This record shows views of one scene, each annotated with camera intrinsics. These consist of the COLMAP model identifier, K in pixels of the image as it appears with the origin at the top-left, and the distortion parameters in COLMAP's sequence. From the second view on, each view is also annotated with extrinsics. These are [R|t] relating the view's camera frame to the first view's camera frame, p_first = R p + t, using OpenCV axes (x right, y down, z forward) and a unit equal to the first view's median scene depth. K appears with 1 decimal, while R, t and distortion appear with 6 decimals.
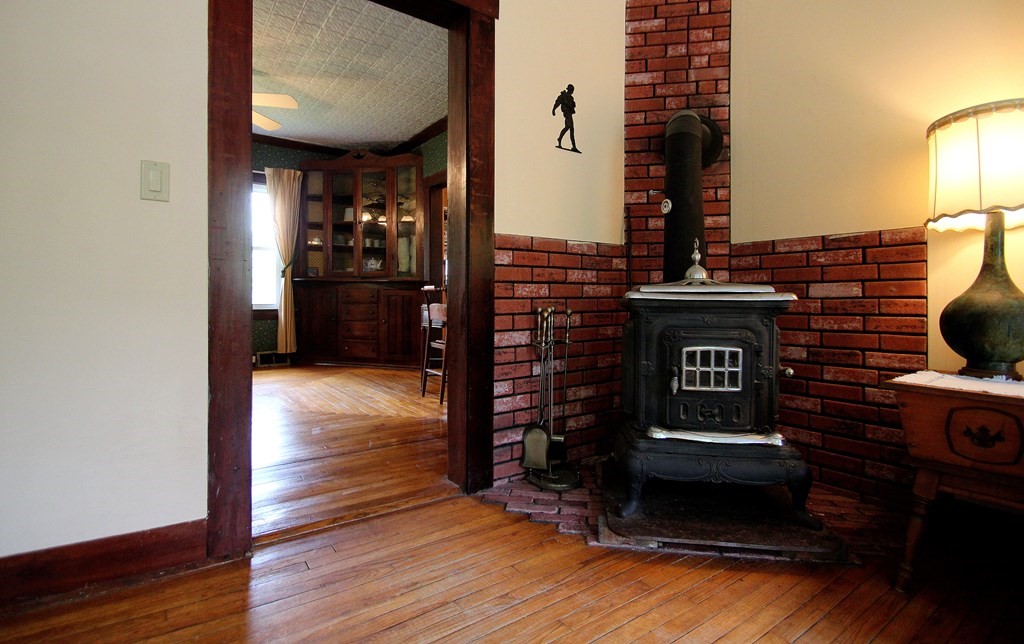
lens RADIAL K [[480.7, 0, 507.7], [0, 480.7, 299.7], [0, 0, 1]] dist [-0.001470, -0.000889]
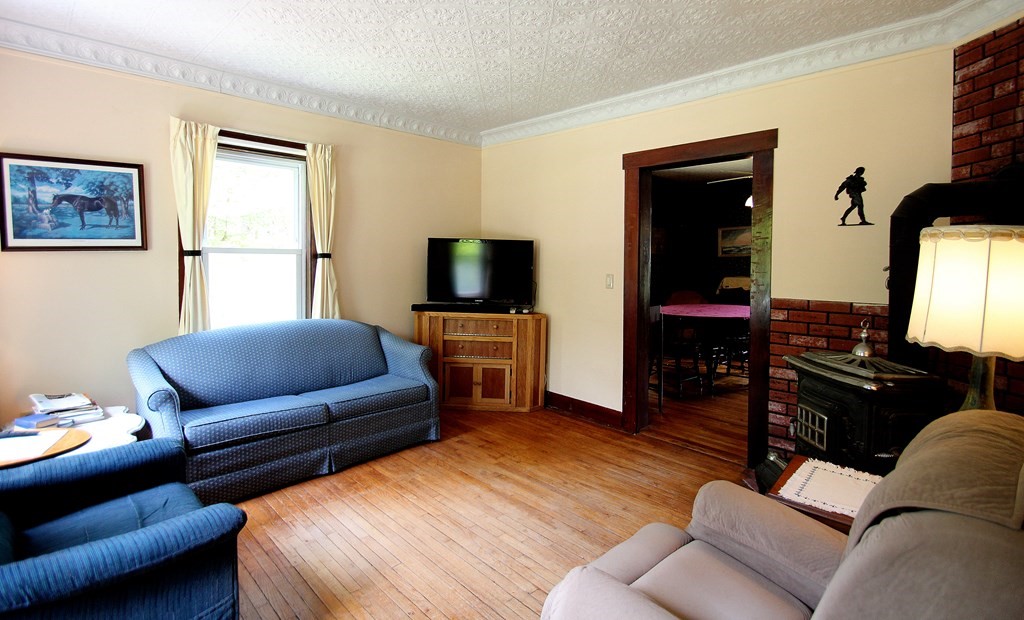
lens RADIAL K [[482.0, 0, 506.7], [0, 482.0, 304.0], [0, 0, 1]] dist [-0.041828, -0.001240]
pose [[0.159730, 0.080454, -0.983877, 1.134854], [-0.024679, 0.996687, 0.077495, -0.192879], [0.986852, 0.011903, 0.161187, -0.002881]]
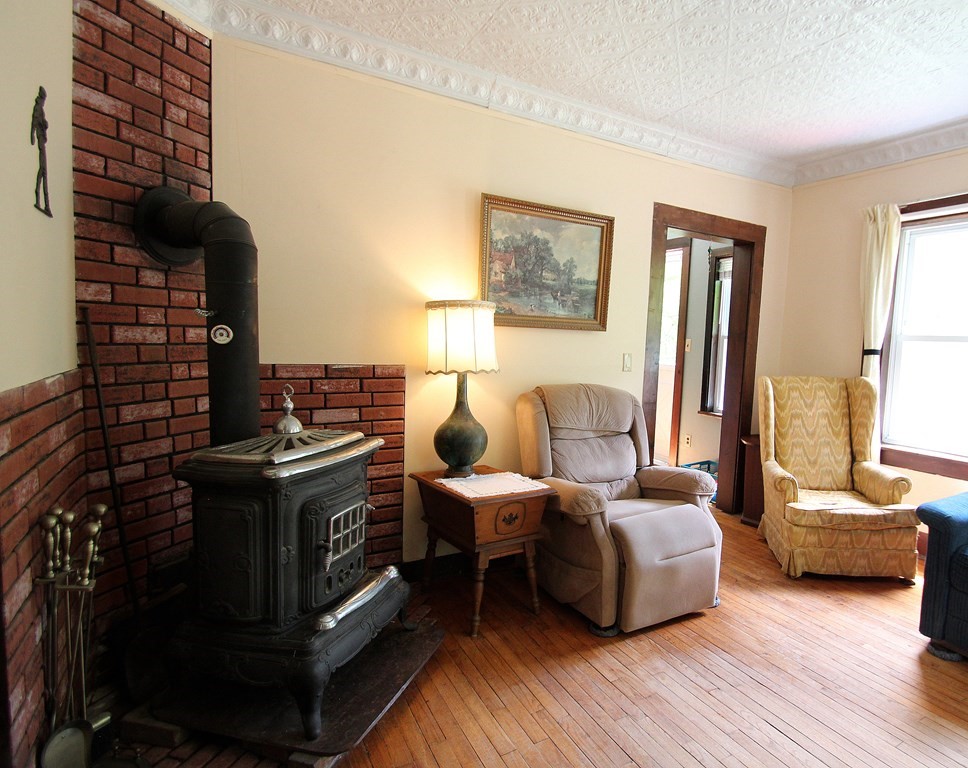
lens RADIAL K [[564.3, 0, 566.0], [0, 564.3, 383.3], [0, 0, 1]] dist [0.006234, -0.007291]
pose [[0.050213, -0.082238, 0.995347, -0.497898], [-0.026874, 0.996132, 0.083659, -0.192716], [-0.998377, -0.030950, 0.047809, 0.388612]]
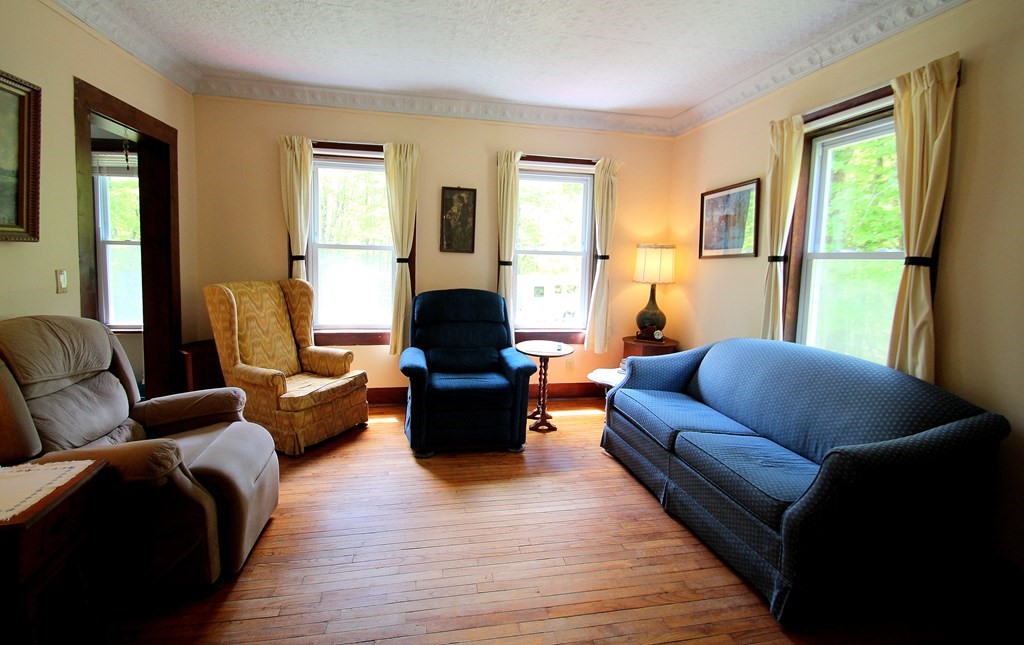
lens RADIAL K [[490.1, 0, 525.3], [0, 490.1, 302.1], [0, 0, 1]] dist [-0.000449, -0.002376]
pose [[-0.917390, -0.067250, 0.392268, -0.249704], [-0.027561, 0.993989, 0.105952, -0.217977], [-0.397035, 0.086388, -0.913729, 0.852208]]
